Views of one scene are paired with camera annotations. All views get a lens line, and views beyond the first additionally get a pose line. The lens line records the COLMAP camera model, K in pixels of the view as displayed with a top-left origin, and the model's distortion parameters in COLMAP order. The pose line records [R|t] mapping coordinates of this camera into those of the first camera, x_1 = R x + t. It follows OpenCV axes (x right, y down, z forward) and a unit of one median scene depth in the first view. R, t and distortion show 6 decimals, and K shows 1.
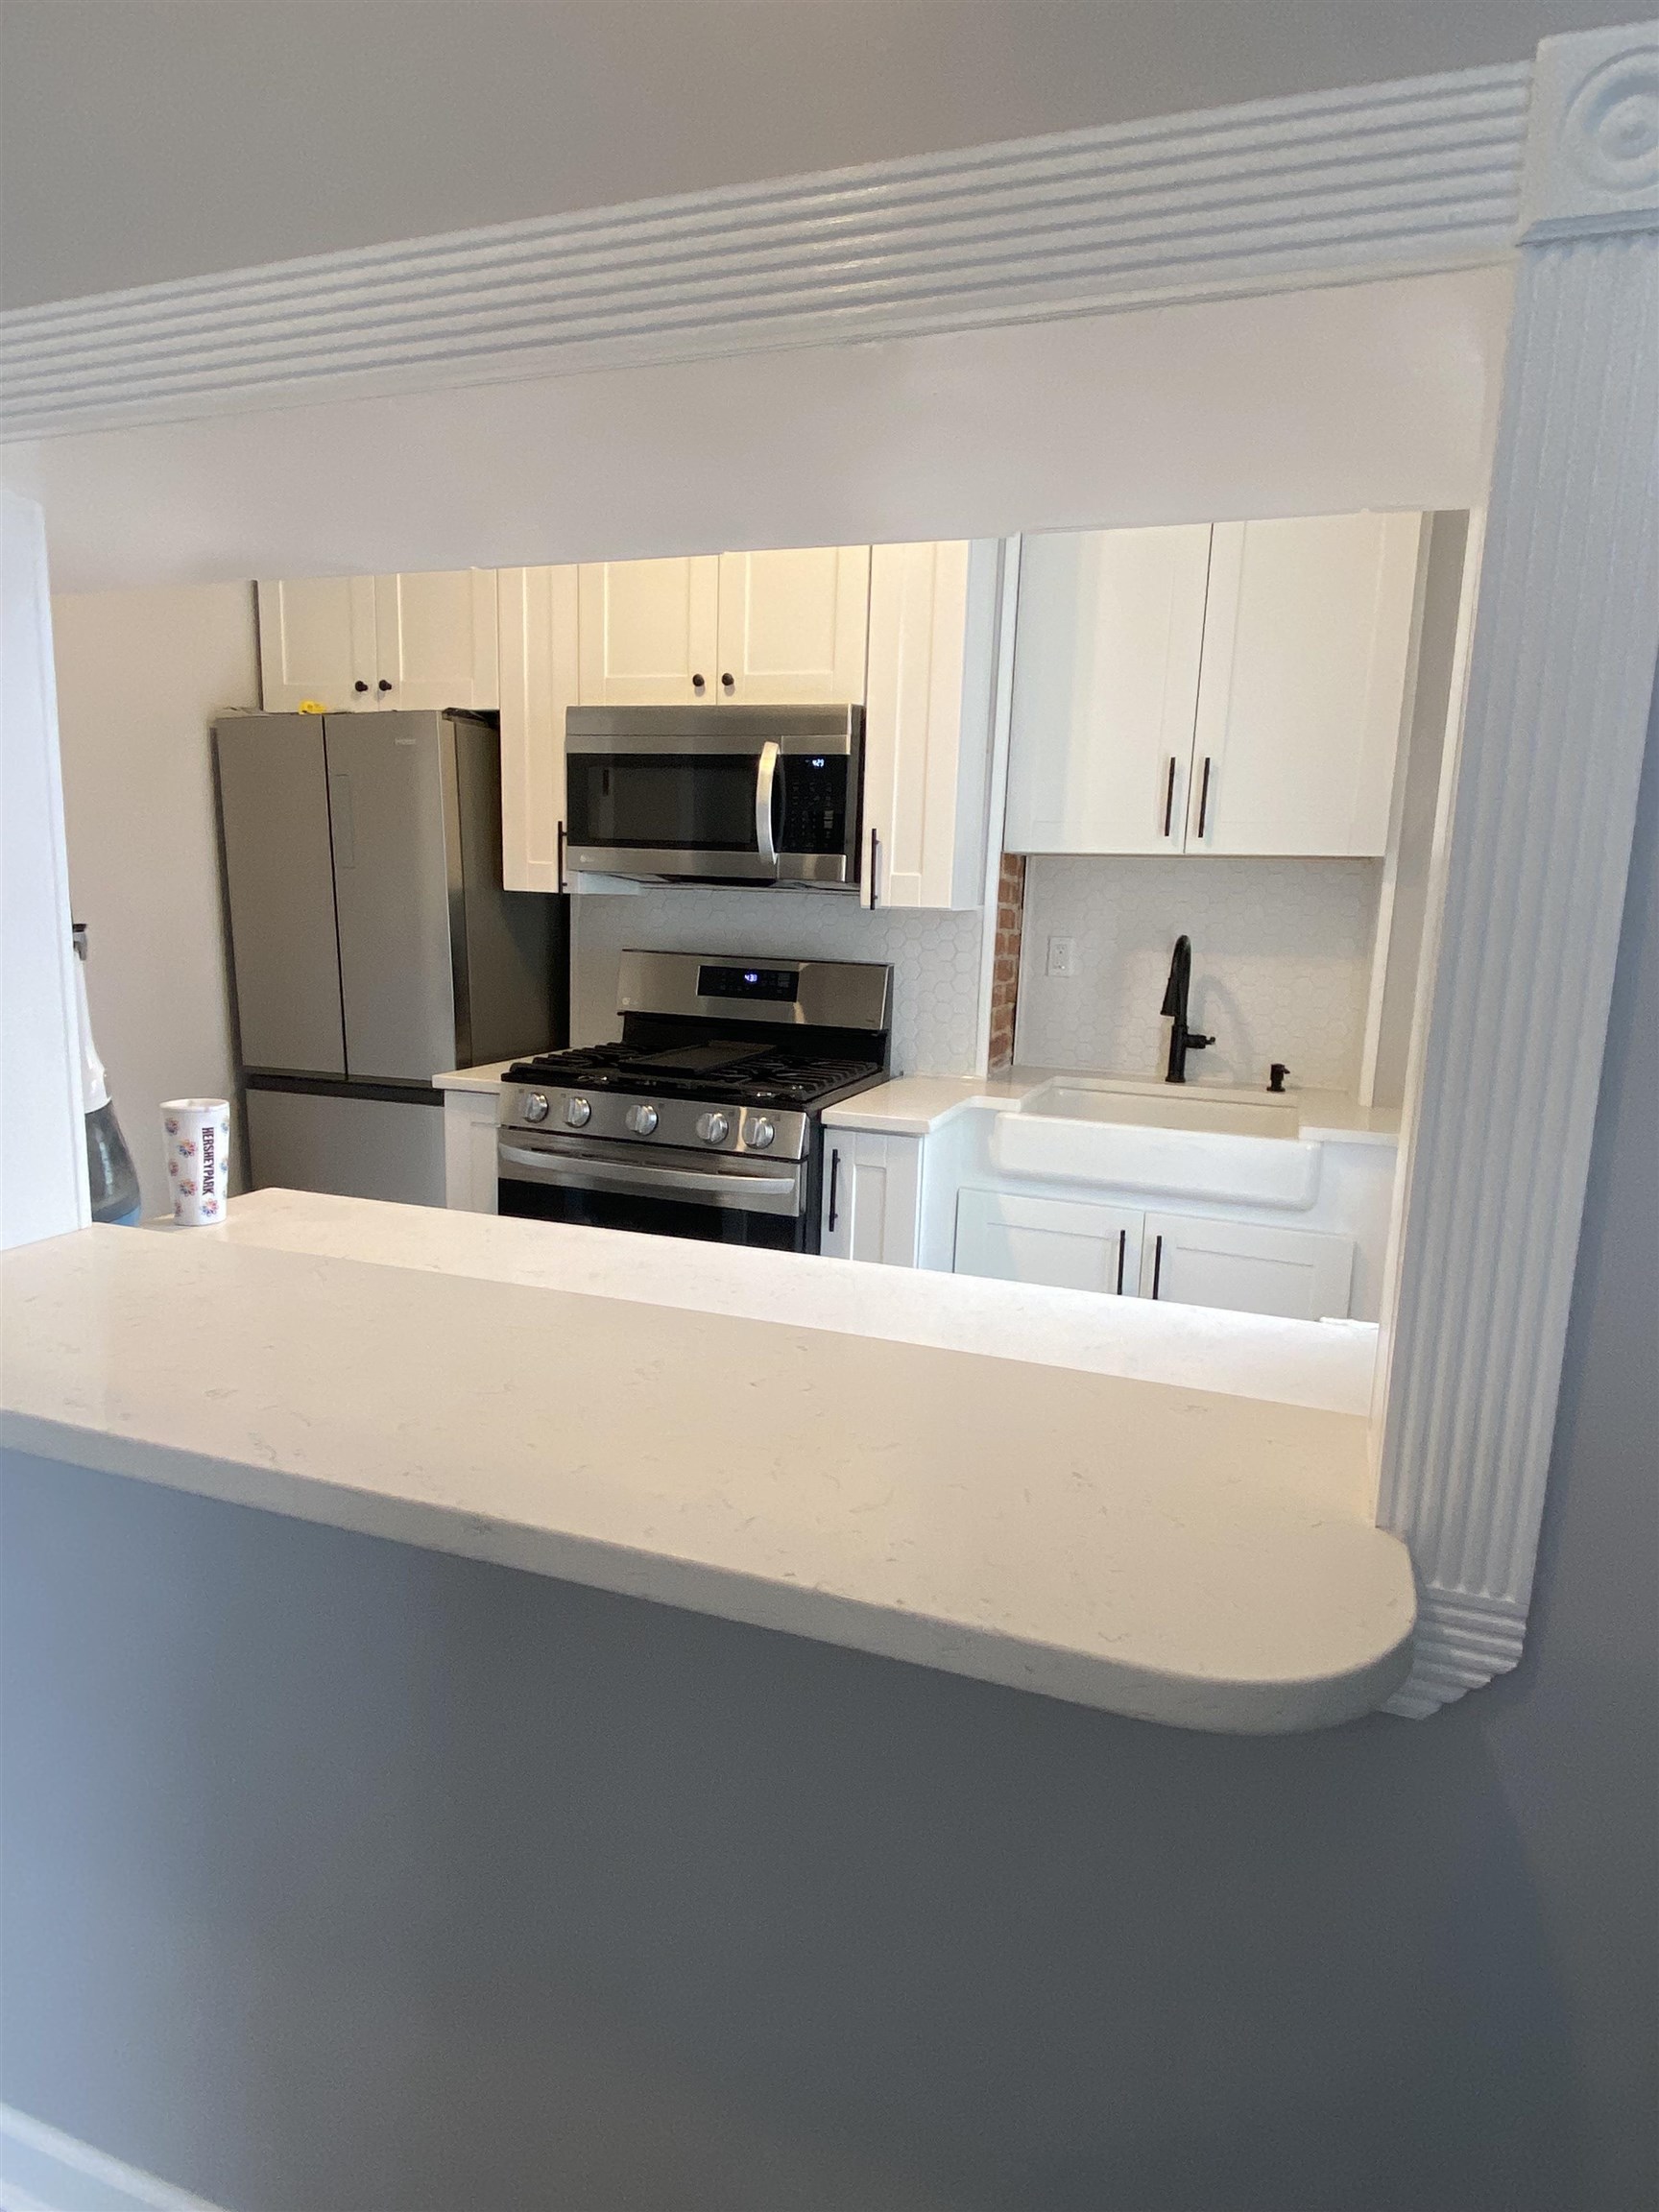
lens RADIAL K [[1241.0, 0, 829.5], [0, 1241.0, 1106.0], [0, 0, 1]] dist [0.043526, 0.000073]
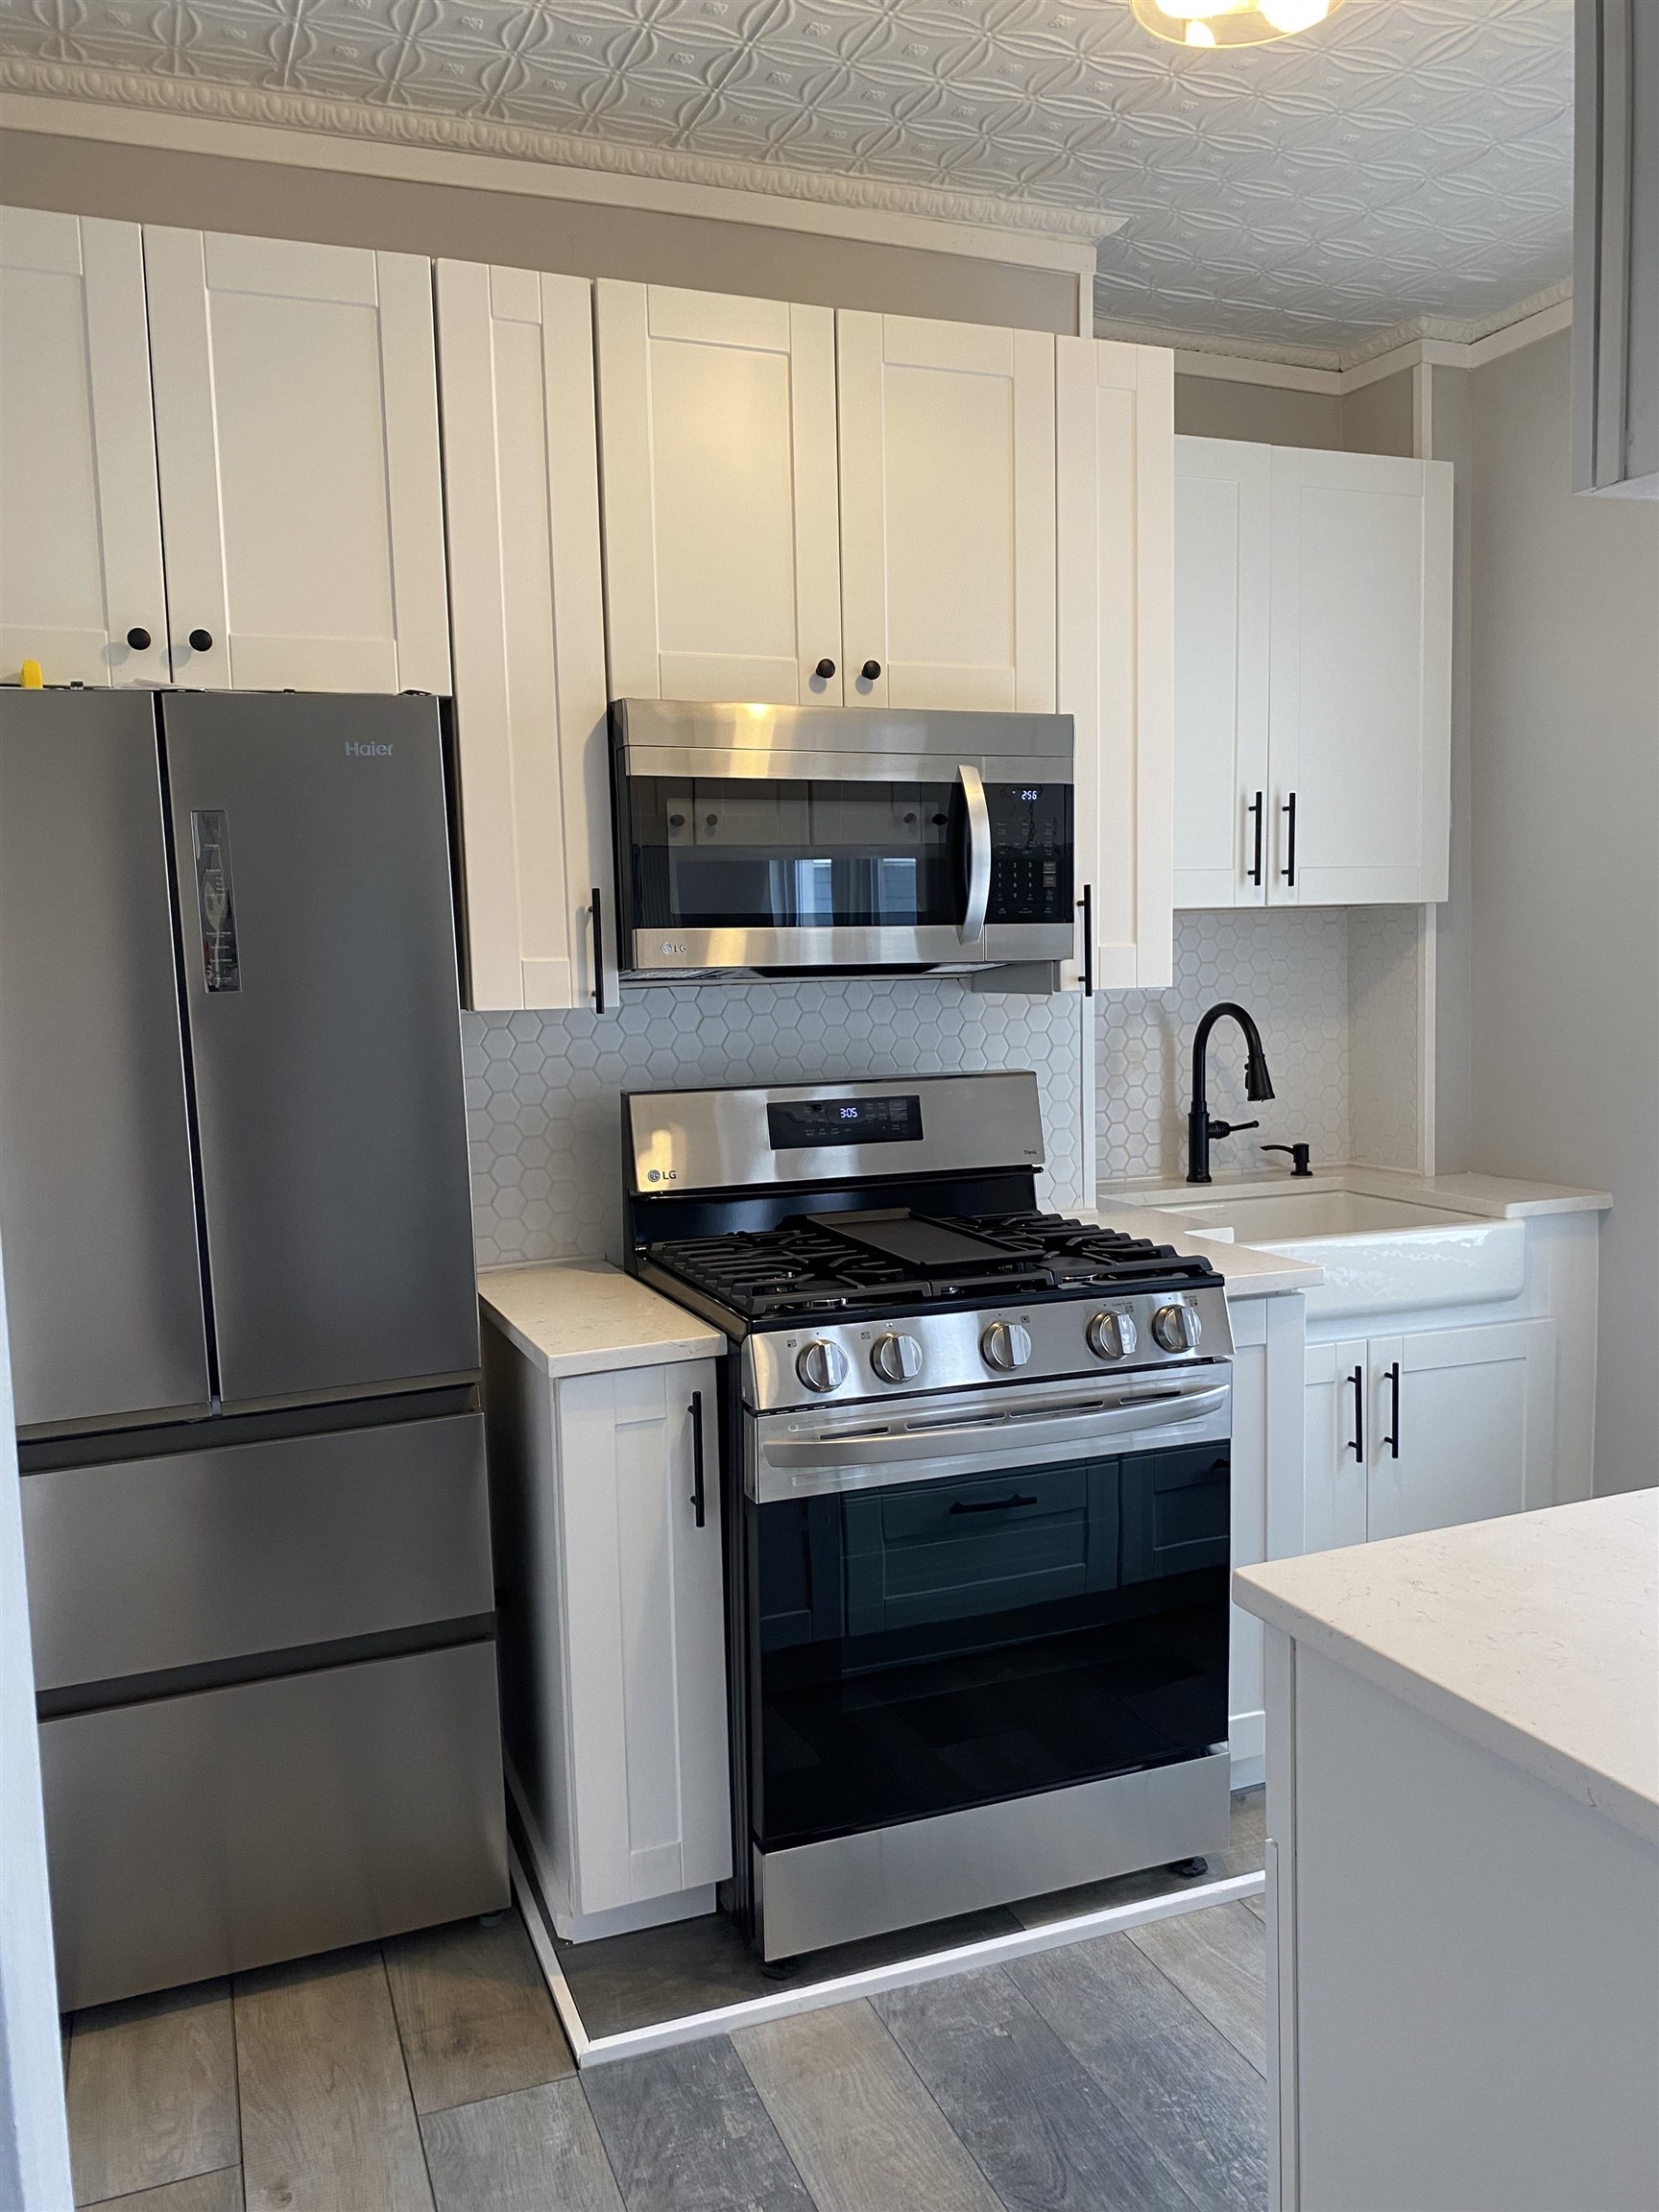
lens RADIAL K [[1689.5, 0, 834.1], [0, 1689.5, 1087.7], [0, 0, 1]] dist [0.058121, -0.084276]
pose [[0.752154, -0.103045, 0.650881, -0.684145], [0.158362, 0.987019, -0.026740, -0.098268], [-0.639677, 0.123187, 0.758708, 0.342131]]
